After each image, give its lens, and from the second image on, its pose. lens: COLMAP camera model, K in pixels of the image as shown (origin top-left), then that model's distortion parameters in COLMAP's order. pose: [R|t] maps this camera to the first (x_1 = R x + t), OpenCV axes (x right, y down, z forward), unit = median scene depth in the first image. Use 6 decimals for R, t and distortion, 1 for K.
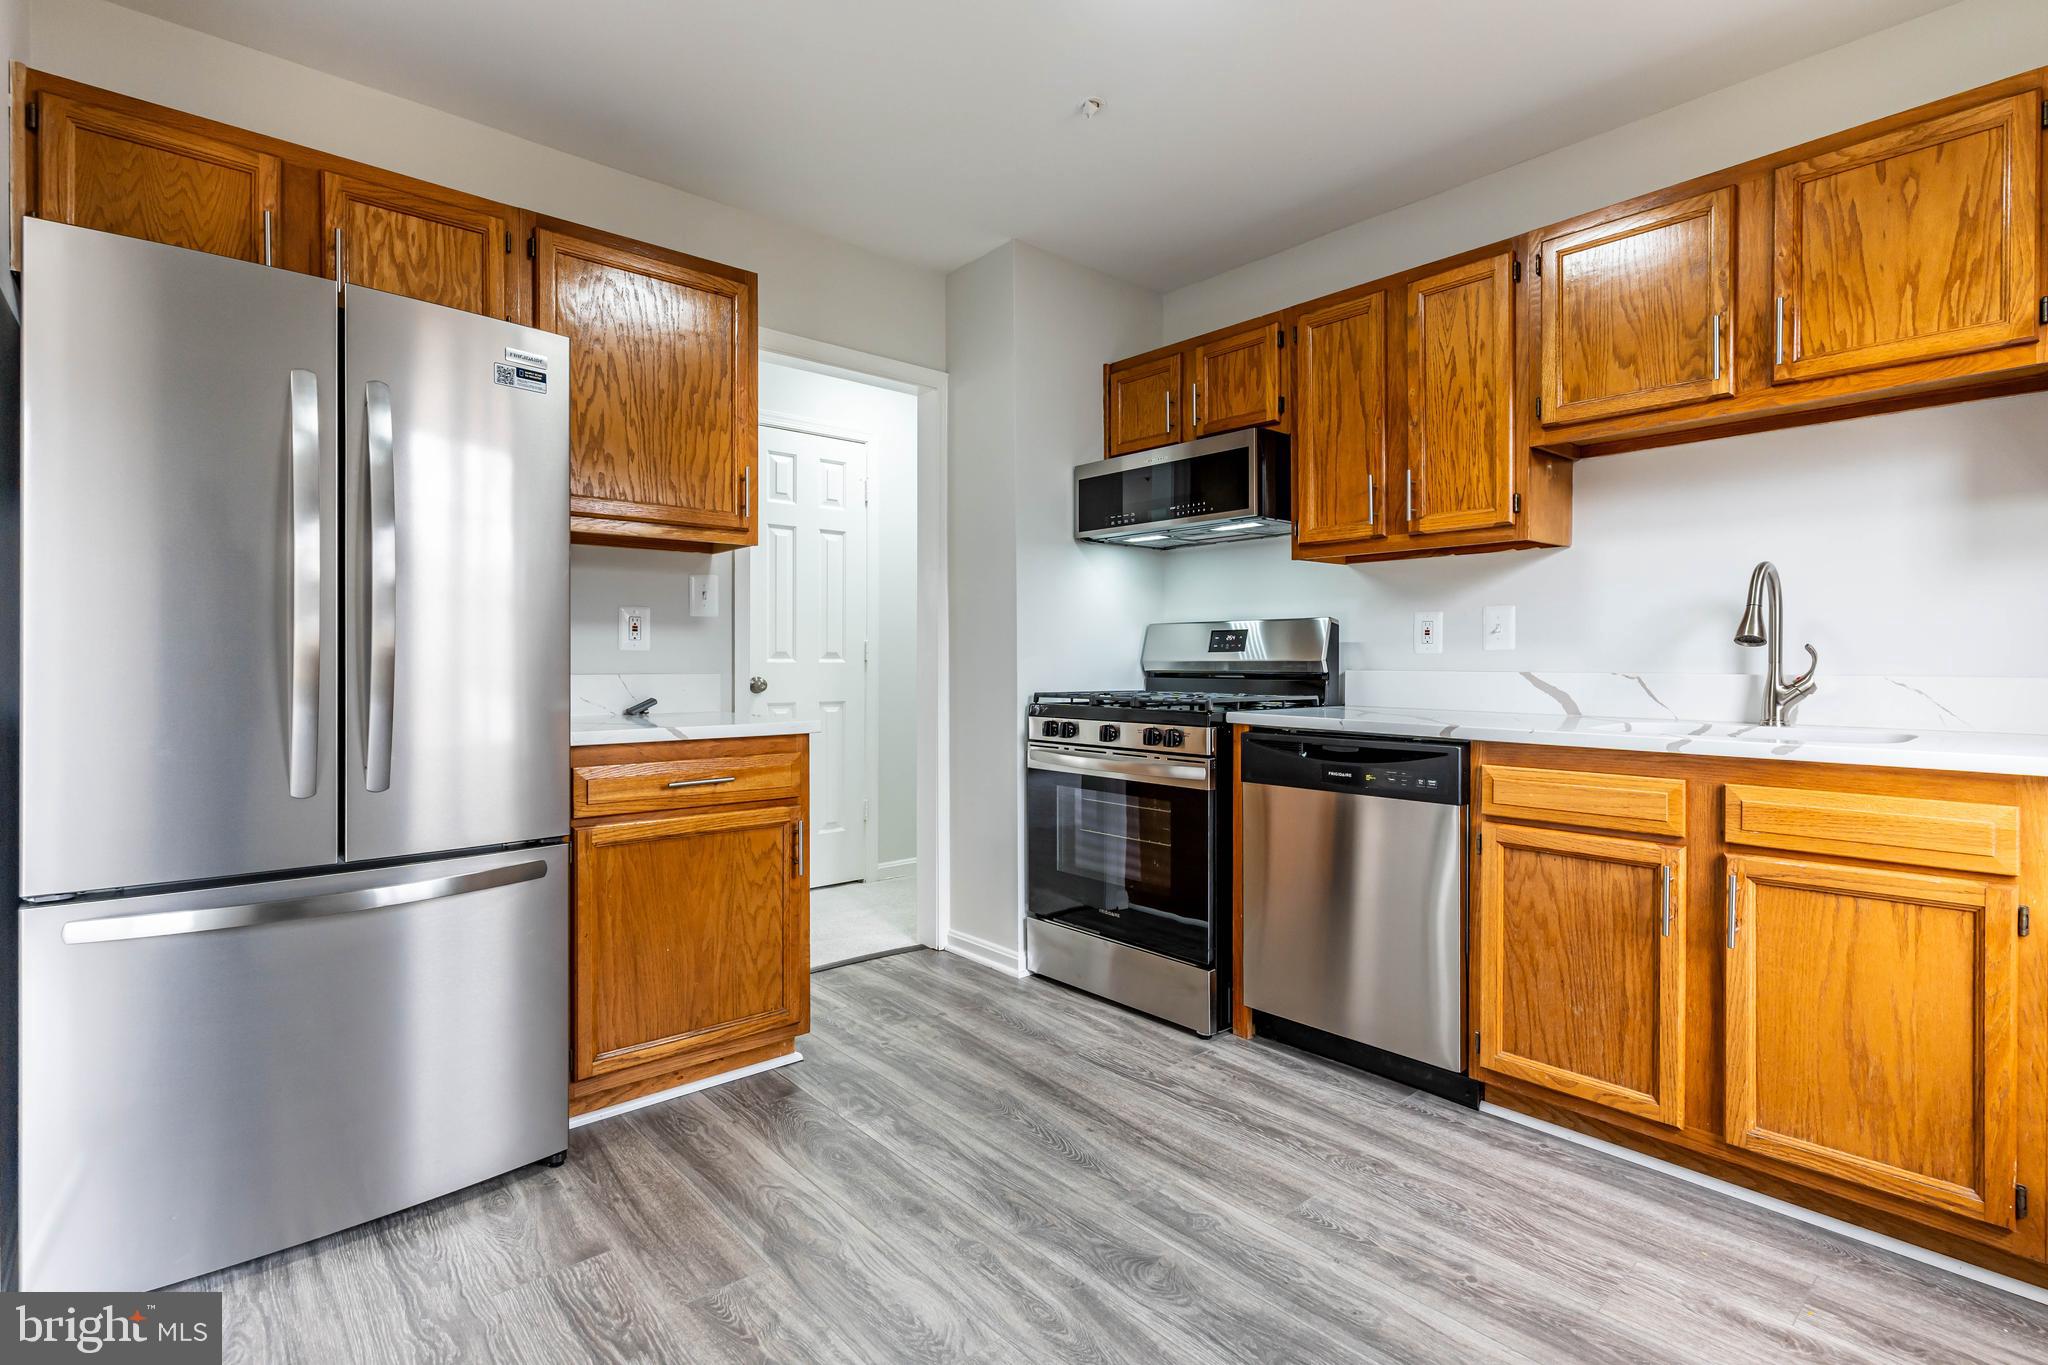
lens RADIAL K [[973.9, 0, 1020.7], [0, 973.9, 664.3], [0, 0, 1]] dist [0.002674, -0.000149]
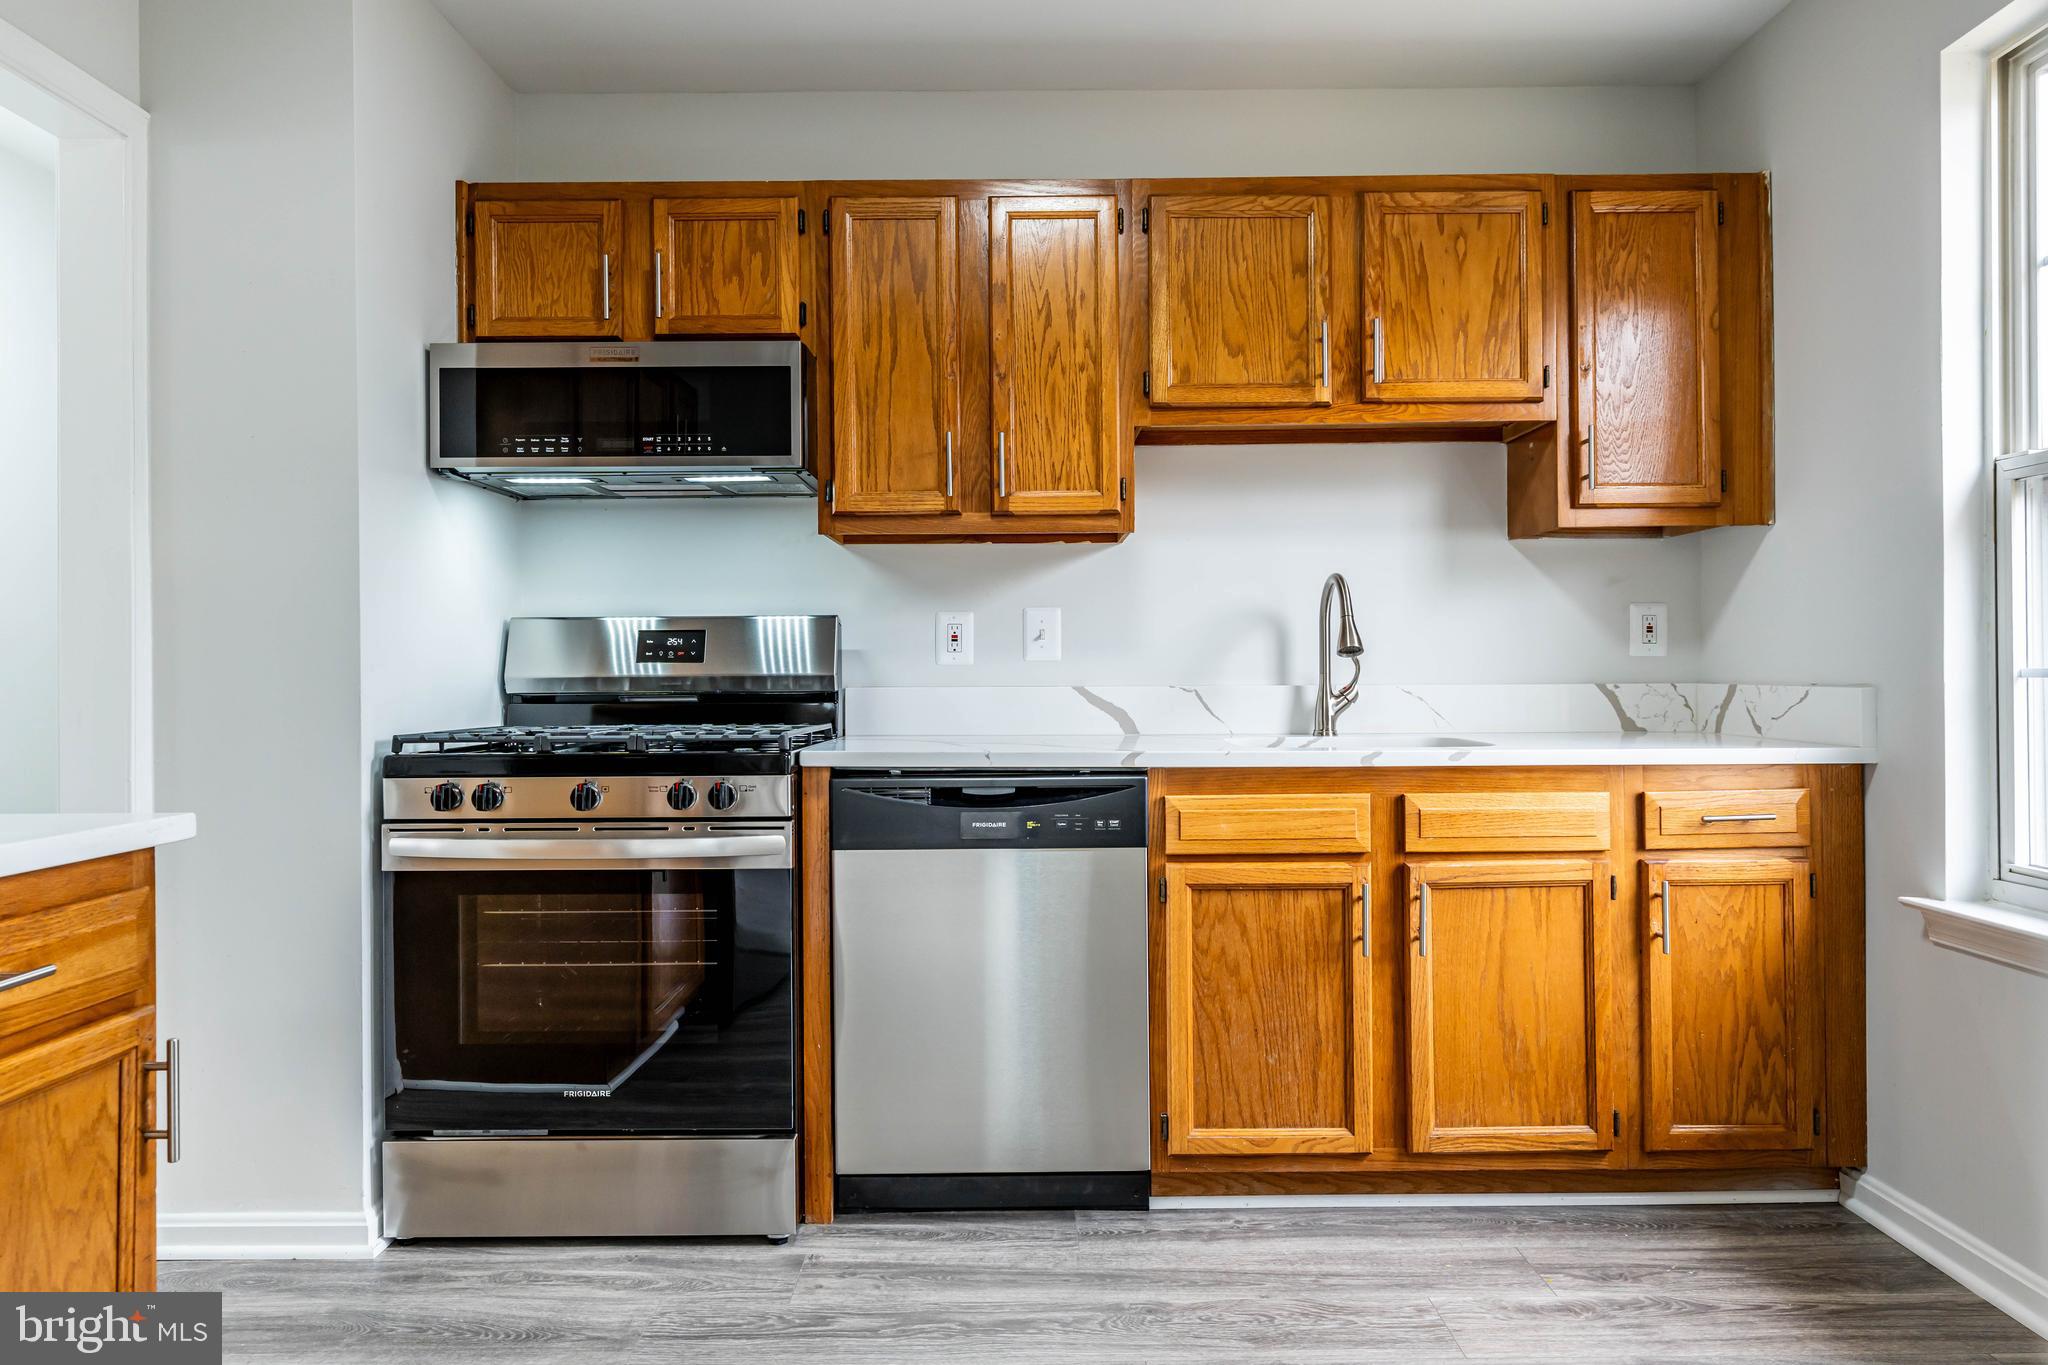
lens RADIAL K [[1321.3, 0, 1026.5], [0, 1321.3, 660.3], [0, 0, 1]] dist [-0.000773, 0.001547]
pose [[0.657212, 0.001955, 0.753703, -0.430673], [0.010268, 0.999881, -0.011548, -0.002336], [-0.753636, 0.015328, 0.657113, 0.307763]]
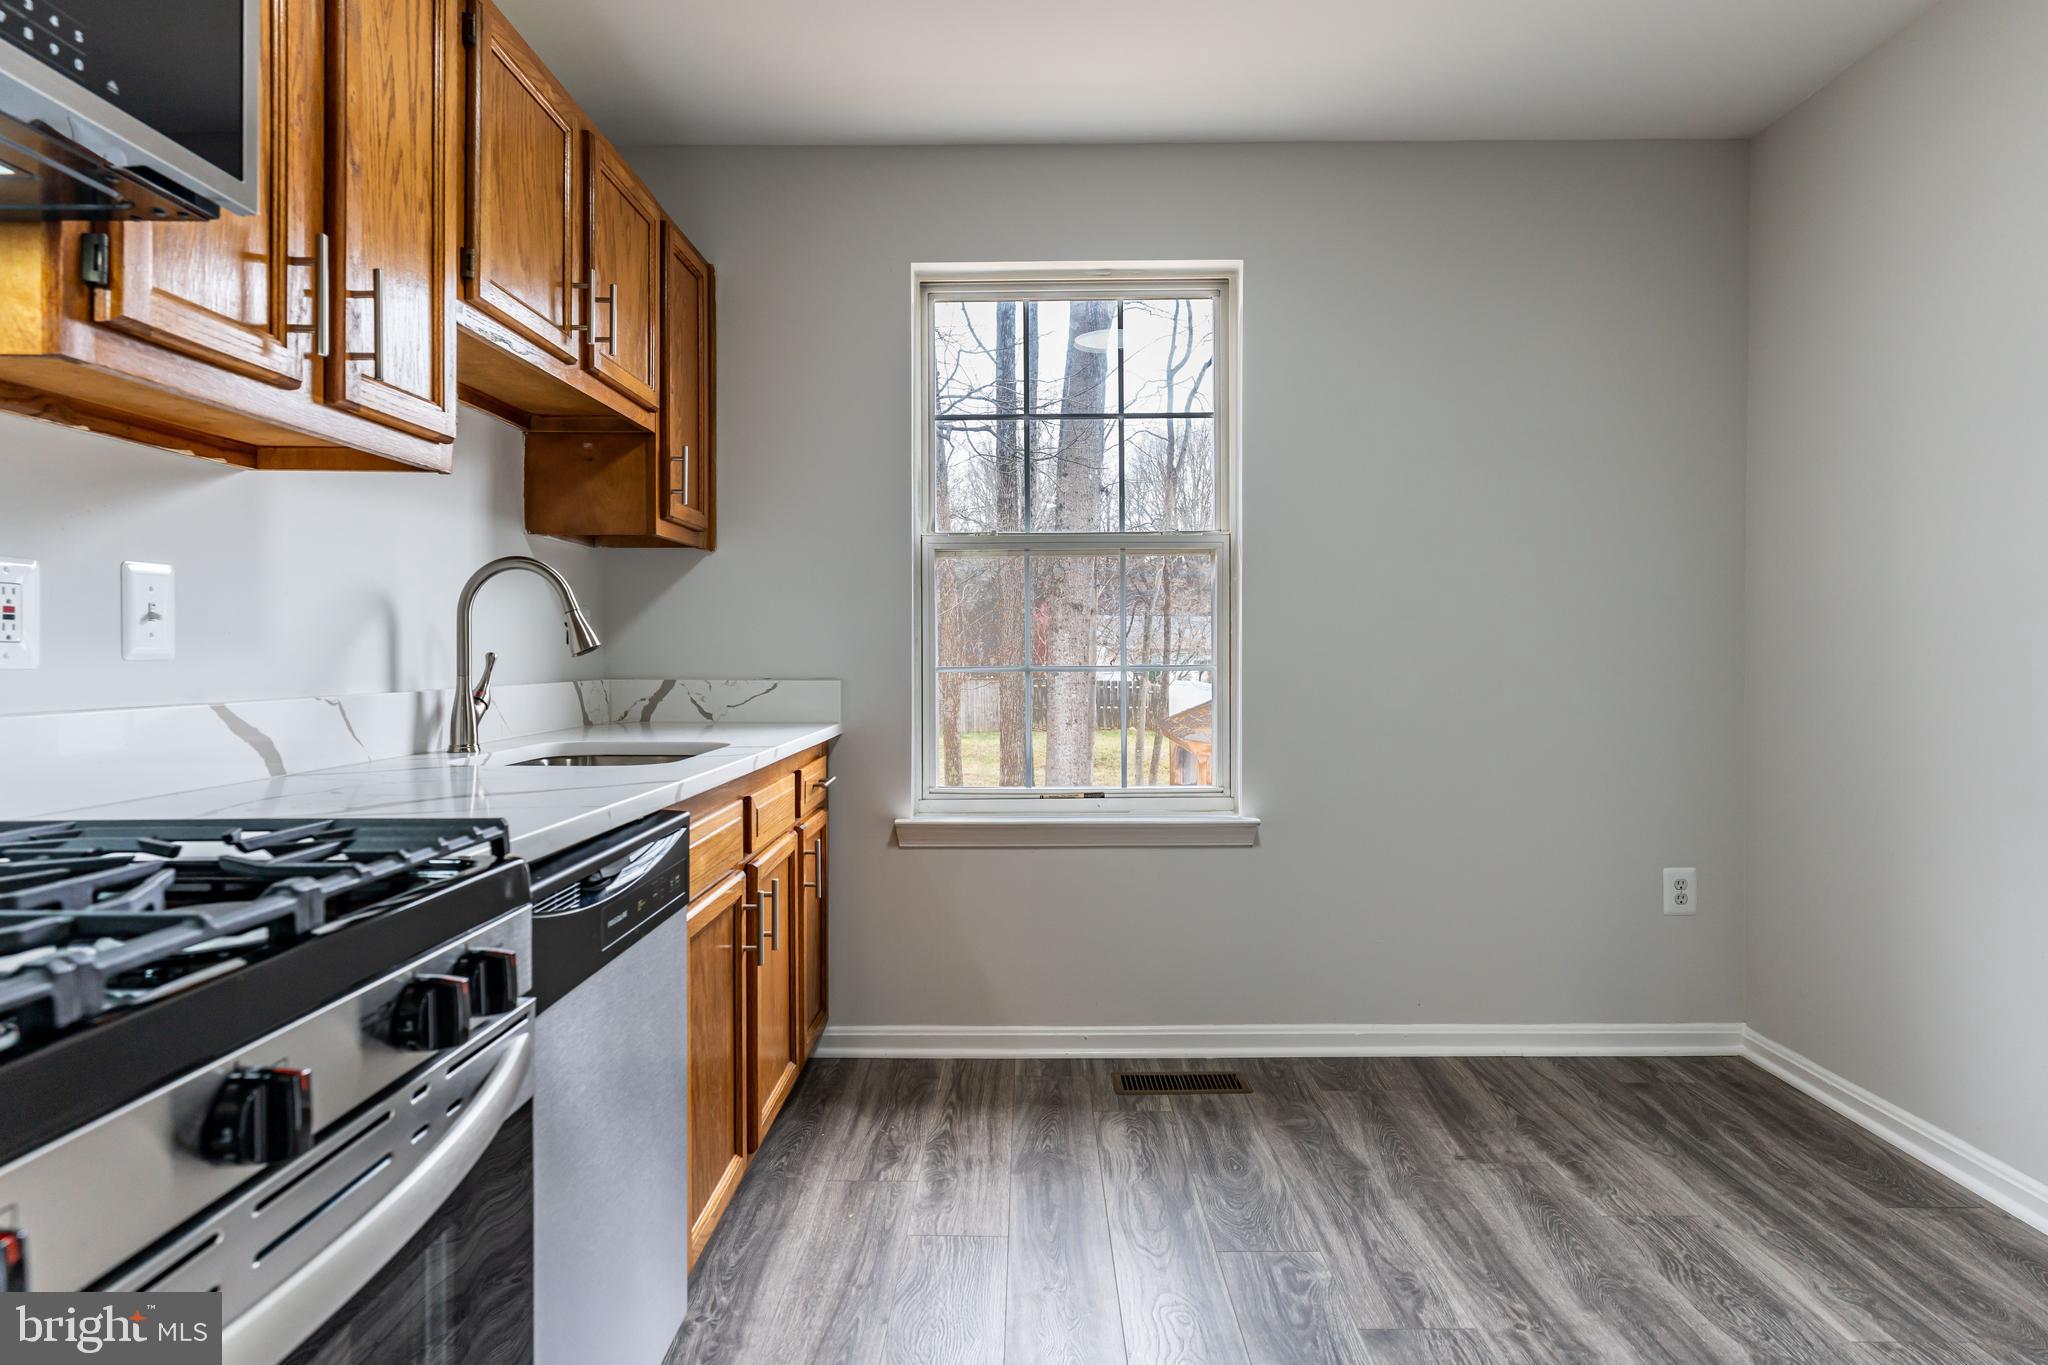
lens RADIAL K [[1145.3, 0, 1024.1], [0, 1145.3, 653.2], [0, 0, 1]] dist [-0.030066, -0.000346]
pose [[-0.758651, 0.002328, 0.651493, -0.195018], [0.006651, 0.999969, 0.004171, -0.019466], [-0.651463, 0.007498, -0.758643, 1.312529]]
